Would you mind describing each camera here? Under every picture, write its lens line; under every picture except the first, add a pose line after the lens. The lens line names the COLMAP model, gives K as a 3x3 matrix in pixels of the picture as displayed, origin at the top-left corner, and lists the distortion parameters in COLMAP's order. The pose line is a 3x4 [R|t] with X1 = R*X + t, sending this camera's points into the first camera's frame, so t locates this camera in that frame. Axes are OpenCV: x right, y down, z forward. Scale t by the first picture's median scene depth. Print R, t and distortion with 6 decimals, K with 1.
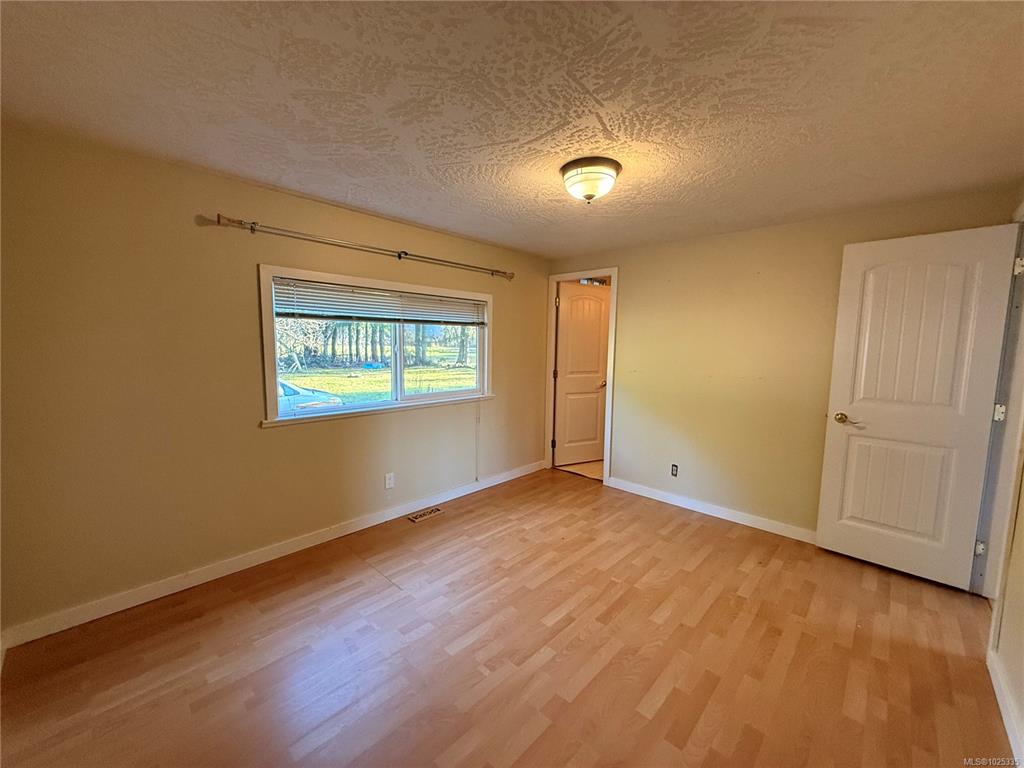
lens RADIAL K [[408.1, 0, 510.8], [0, 408.1, 382.3], [0, 0, 1]] dist [-0.002956, -0.000169]
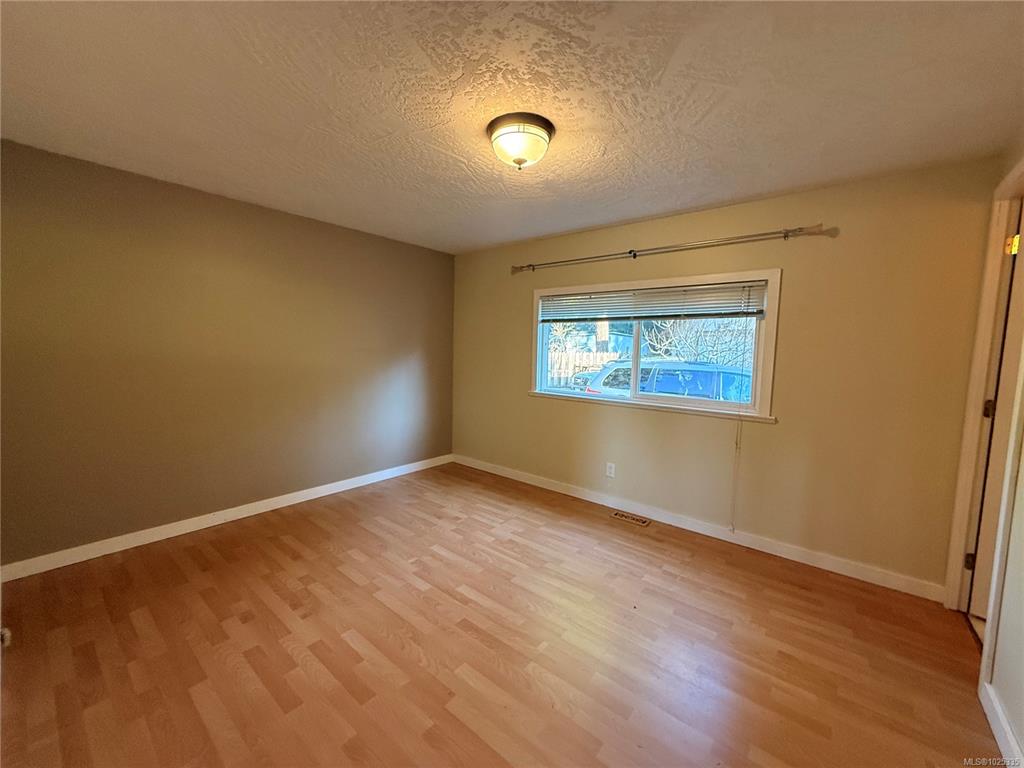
lens RADIAL K [[408.1, 0, 510.0], [0, 408.1, 382.9], [0, 0, 1]] dist [-0.002956, -0.000169]
pose [[0.068693, 0.074906, -0.994822, 0.831206], [-0.119344, 0.990633, 0.066350, -0.025325], [0.990474, 0.114168, 0.076989, 0.723103]]
